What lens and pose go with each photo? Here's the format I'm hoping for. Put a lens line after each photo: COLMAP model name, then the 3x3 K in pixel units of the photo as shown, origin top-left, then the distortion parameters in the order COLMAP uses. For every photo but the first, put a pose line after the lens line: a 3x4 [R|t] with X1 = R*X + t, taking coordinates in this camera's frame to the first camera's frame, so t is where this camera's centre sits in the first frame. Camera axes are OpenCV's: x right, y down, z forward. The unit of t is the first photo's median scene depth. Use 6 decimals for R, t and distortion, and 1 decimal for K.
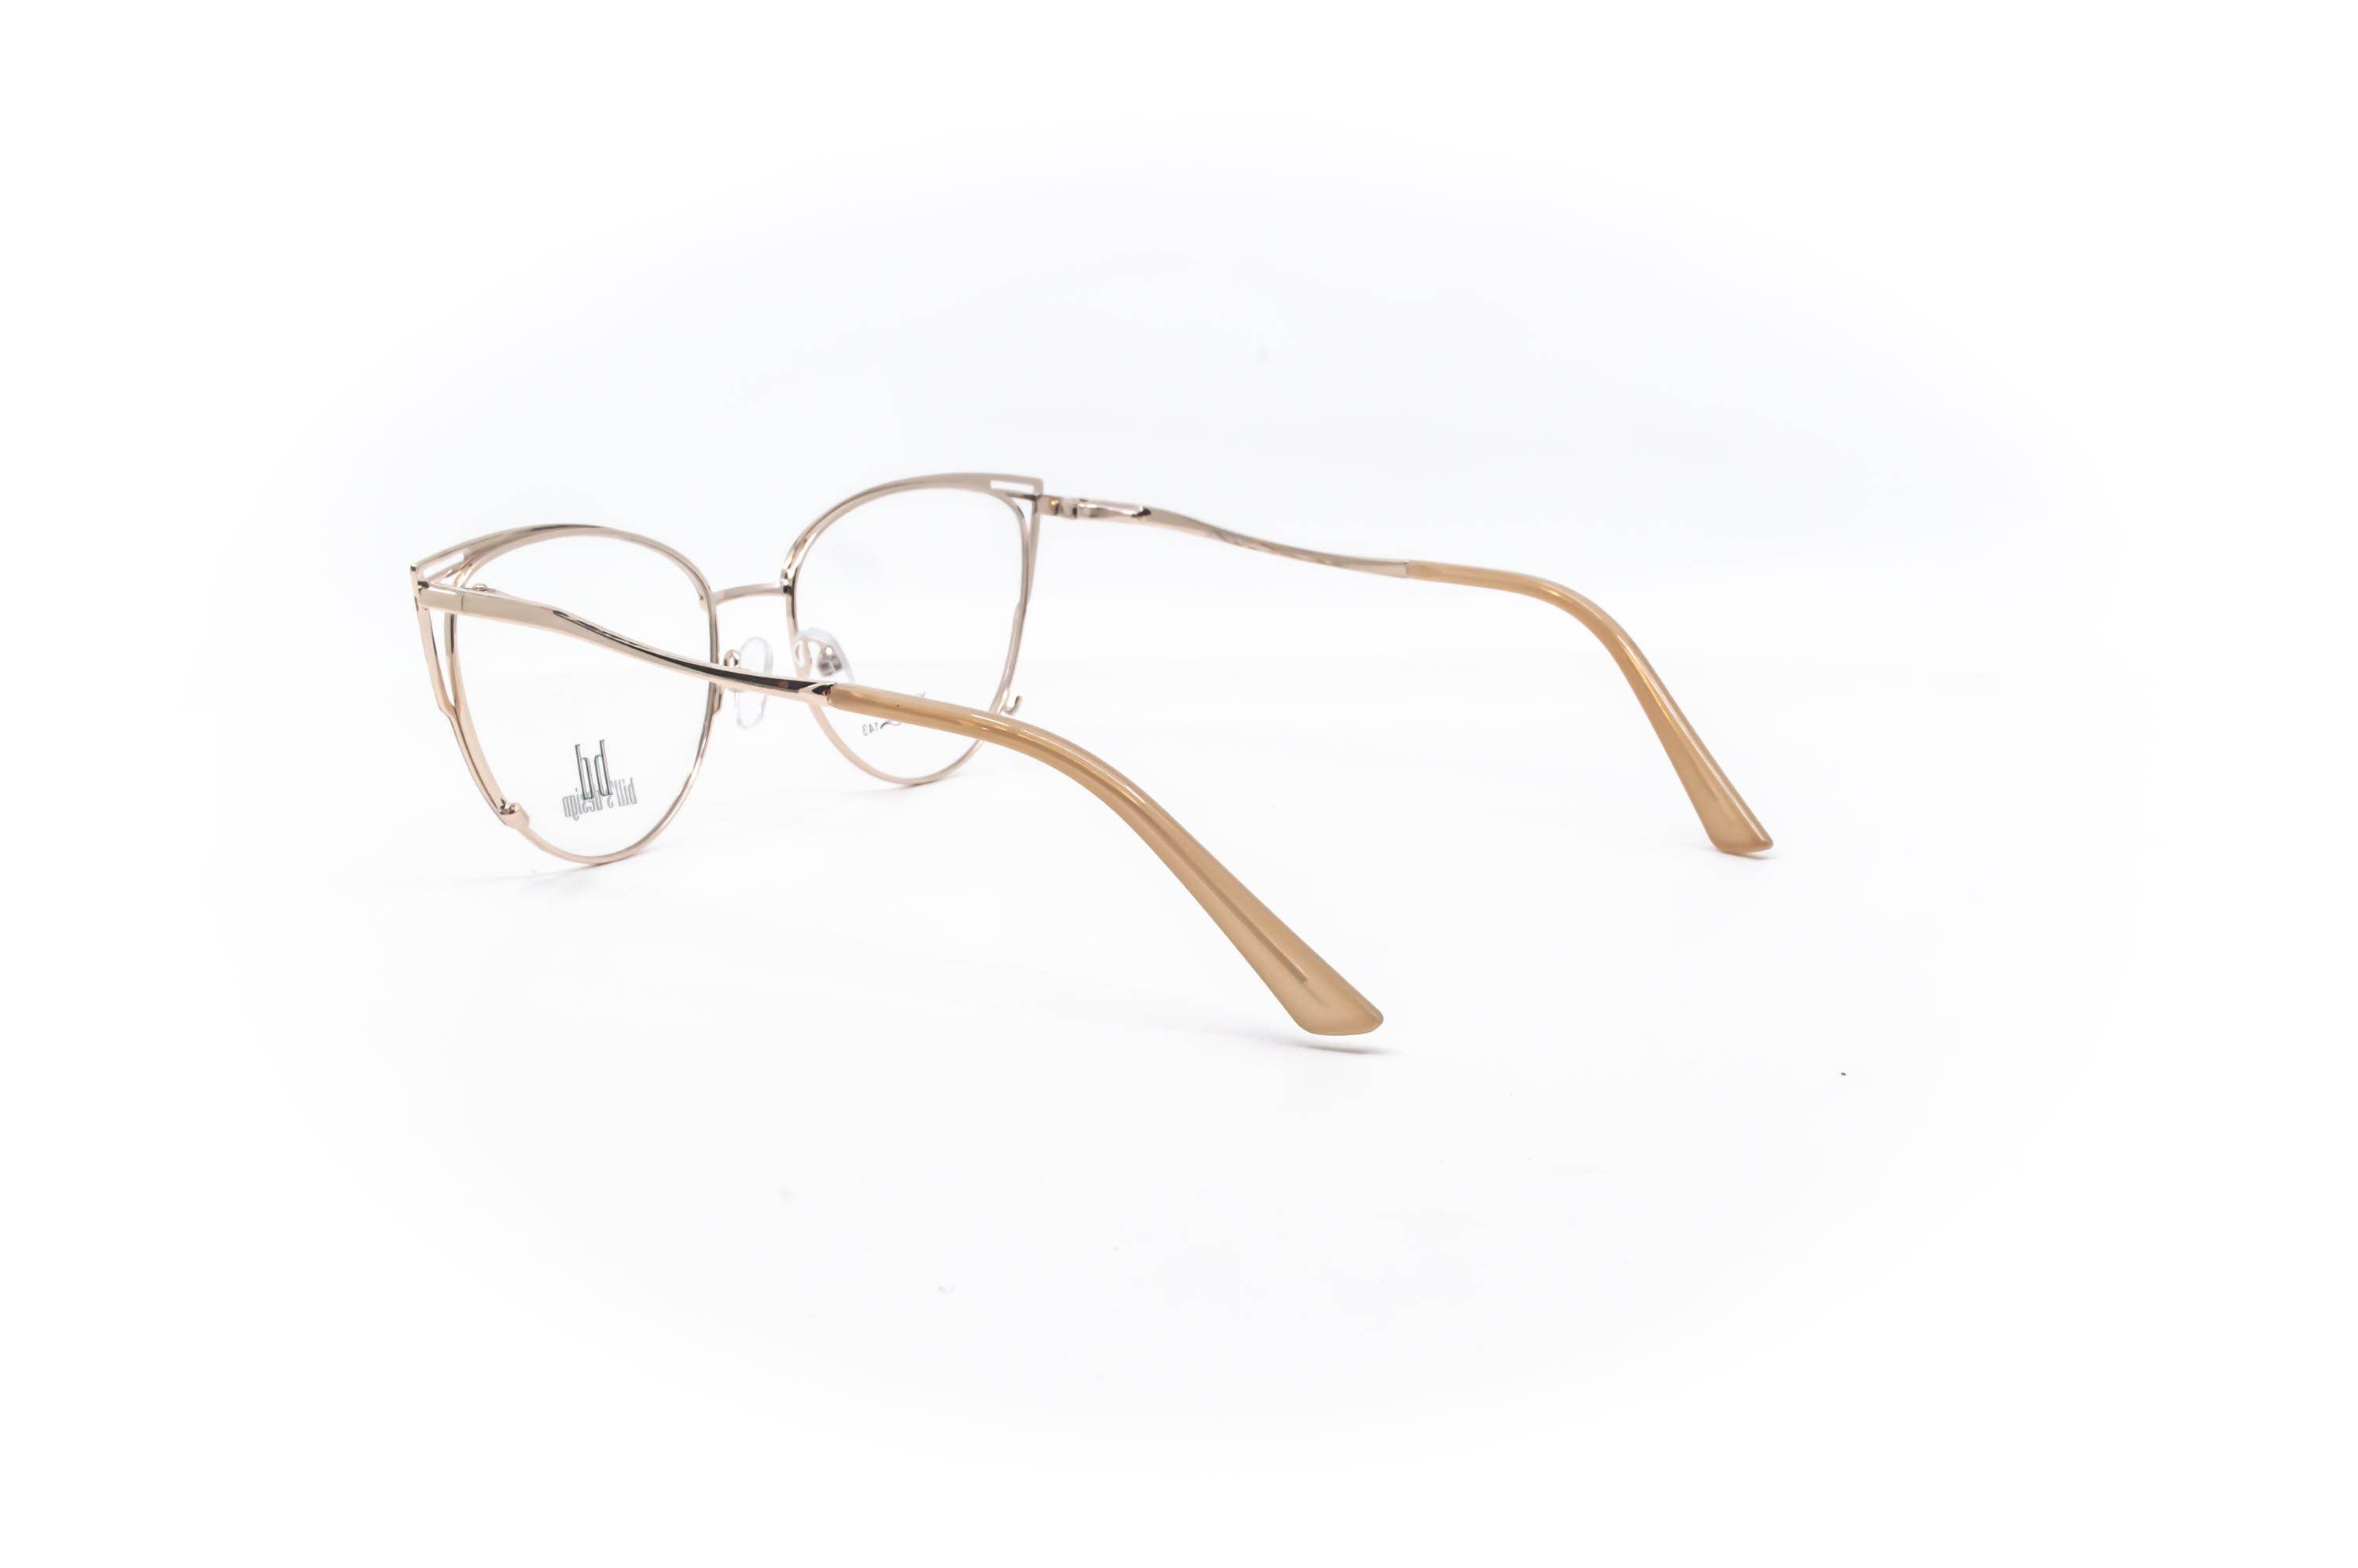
lens RADIAL K [[3075.1, 0, 1179.0], [0, 3075.1, 784.0], [0, 0, 1]] dist [-0.048575, 0.033612]
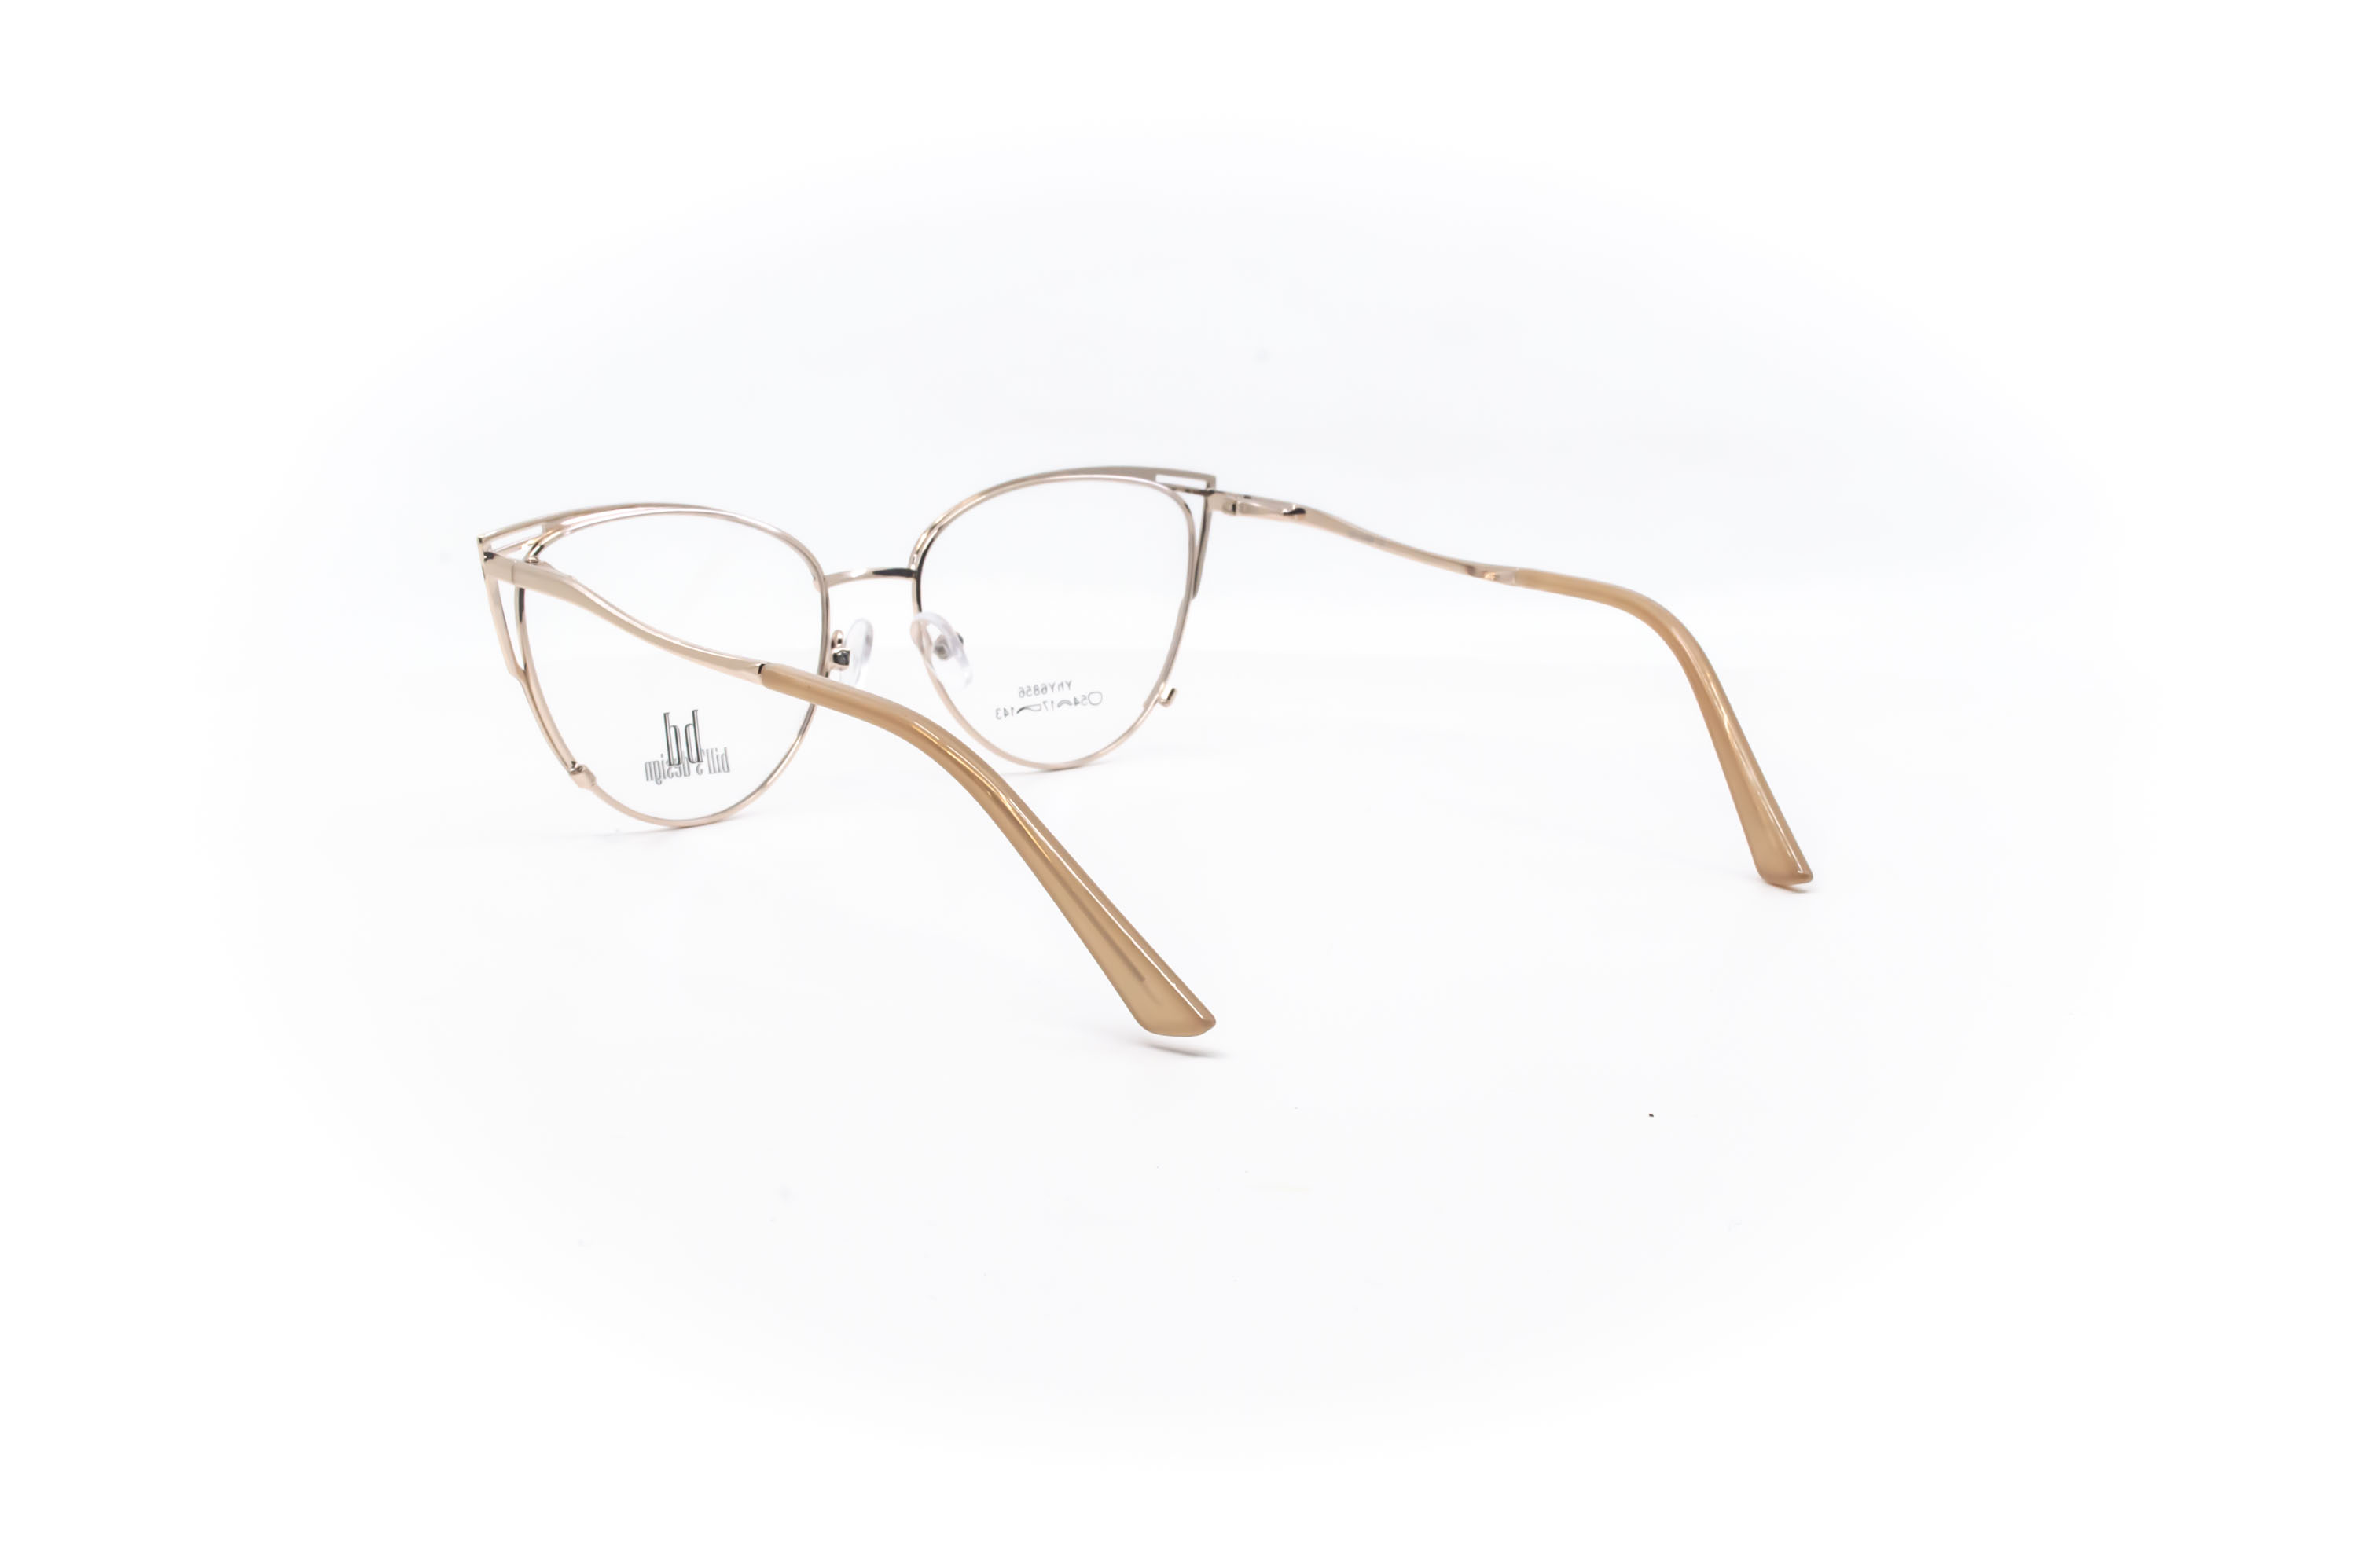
lens RADIAL K [[3075.1, 0, 1179.0], [0, 3075.1, 784.0], [0, 0, 1]] dist [-0.048575, 0.033612]
pose [[0.965750, 0.054844, -0.253612, 0.239804], [-0.054400, 0.998481, 0.008769, -0.007230], [0.253708, 0.005328, 0.967266, 0.026995]]
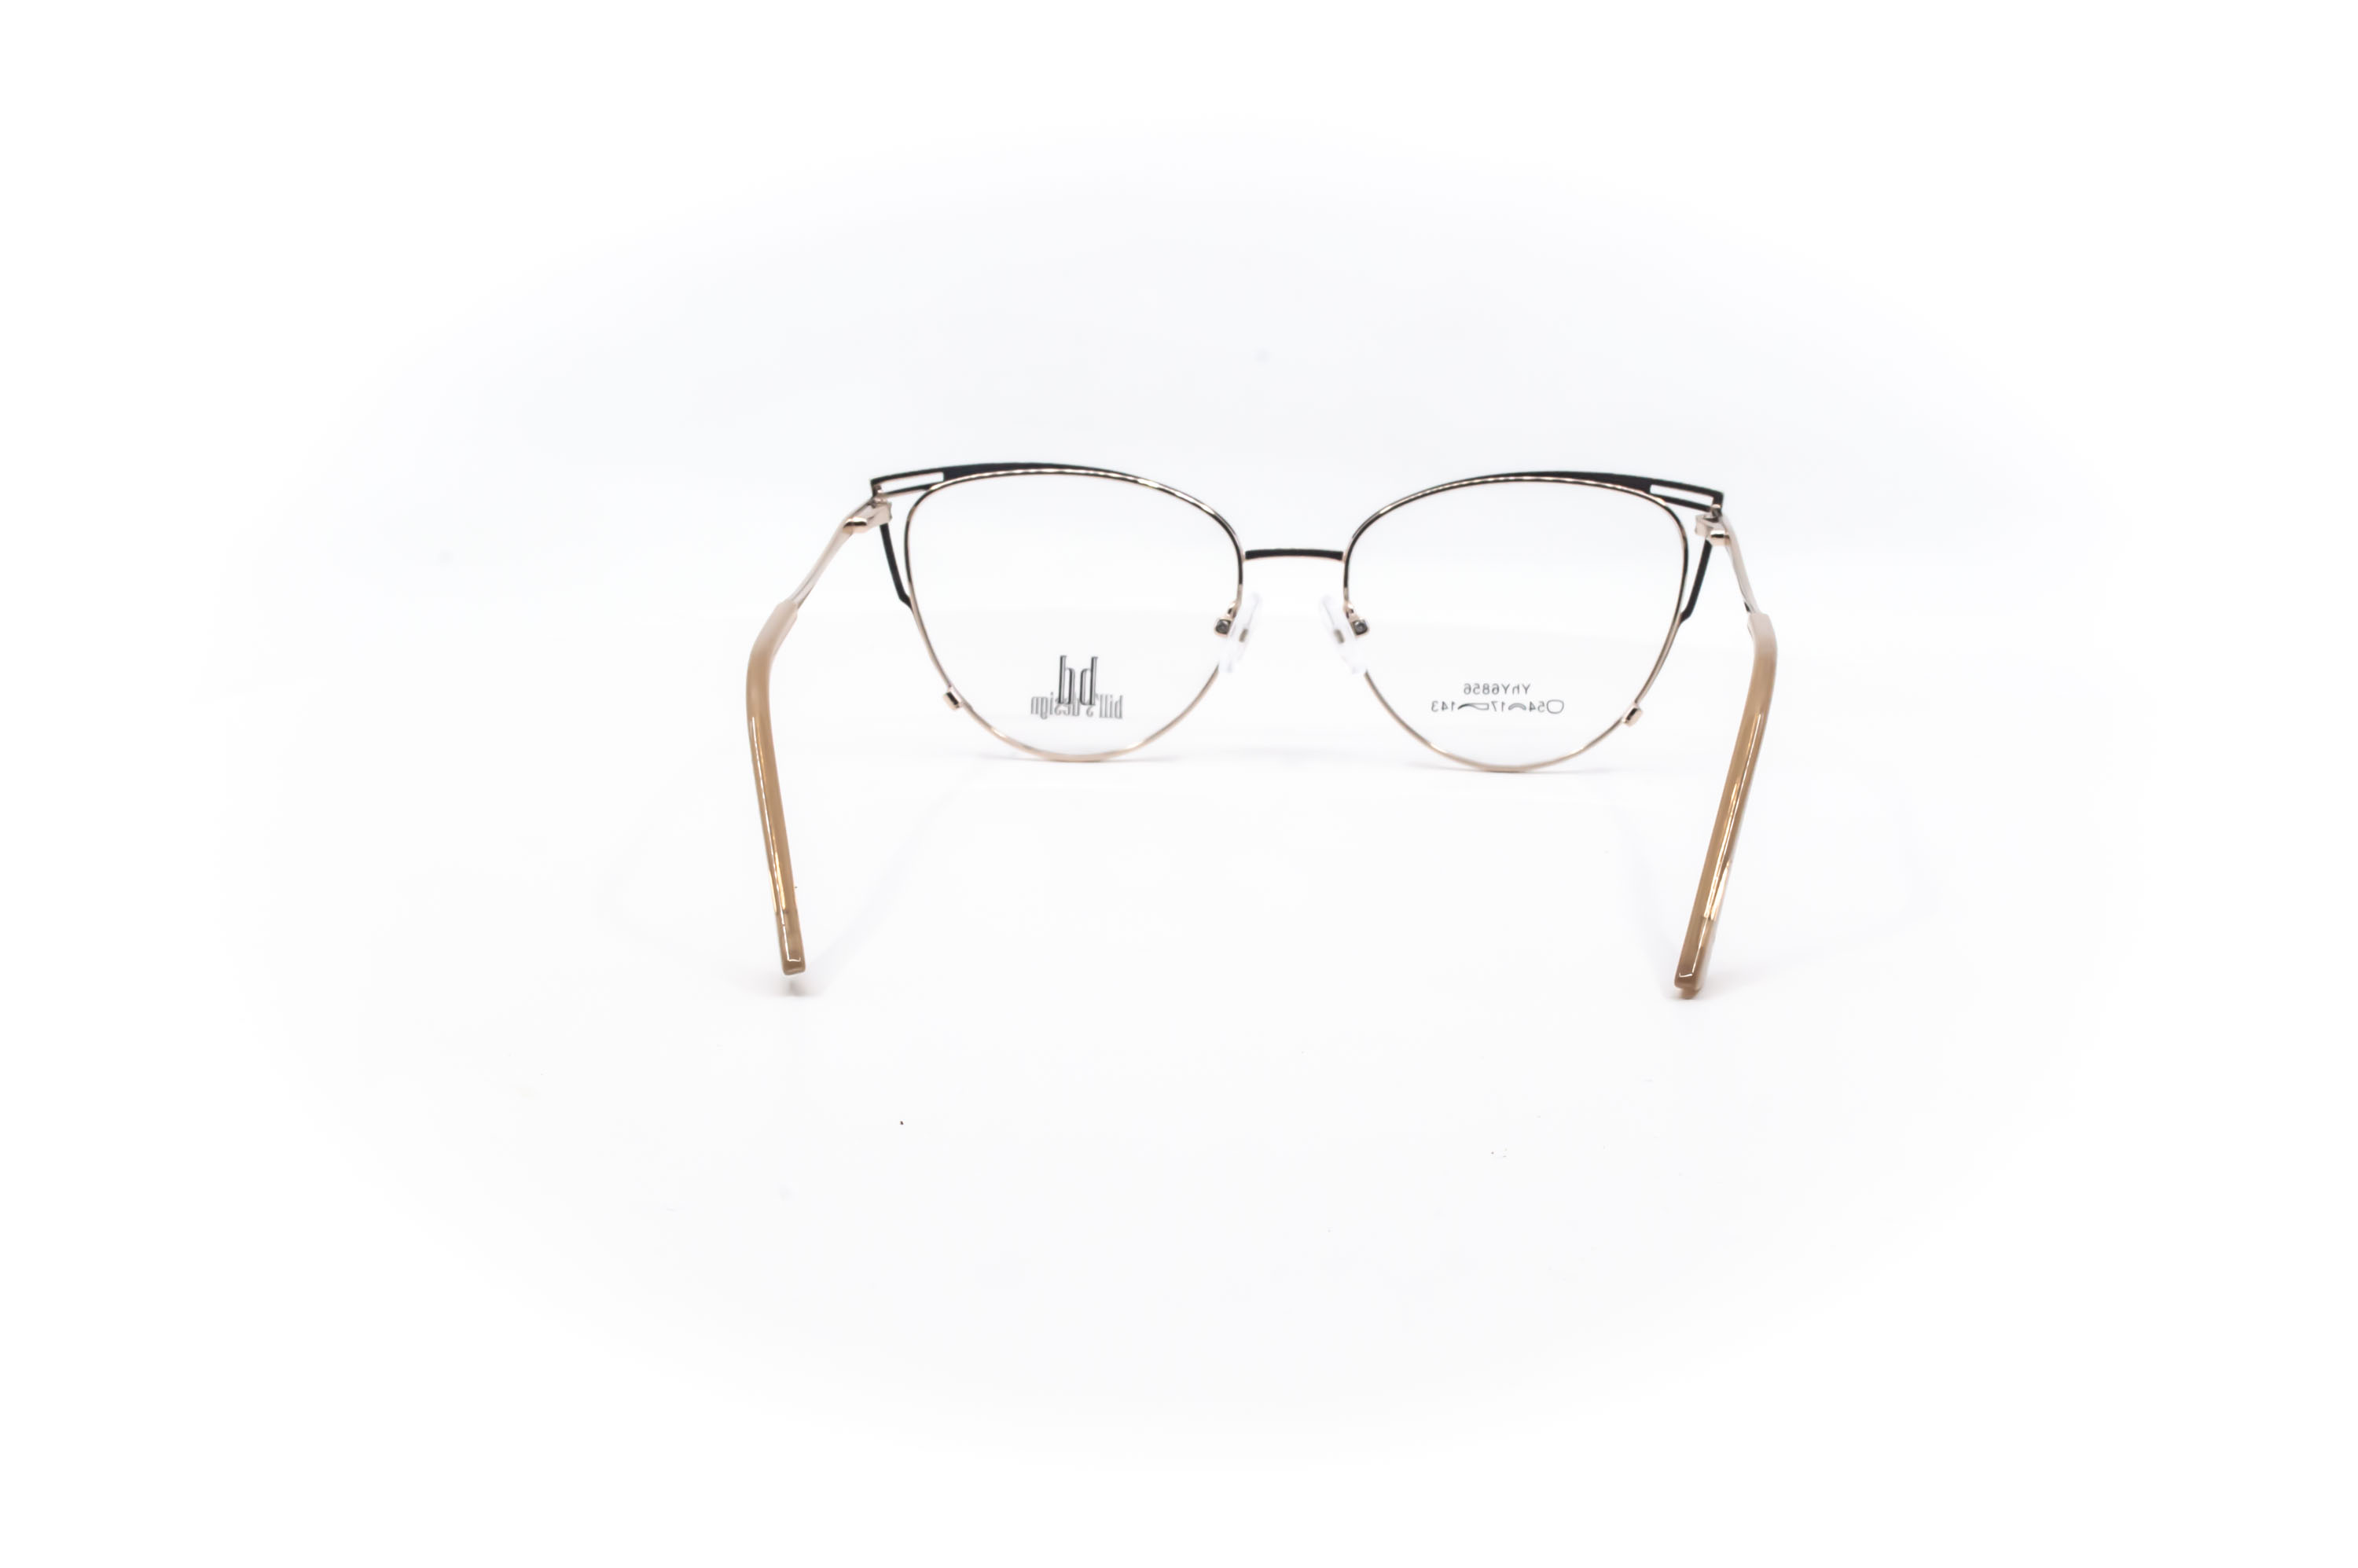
lens RADIAL K [[3075.1, 0, 1179.0], [0, 3075.1, 784.0], [0, 0, 1]] dist [-0.048575, 0.033612]
pose [[0.499194, 0.185116, -0.846485, 0.808235], [-0.176292, 0.978178, 0.109952, -0.099764], [0.848367, 0.094341, 0.520935, 0.434907]]
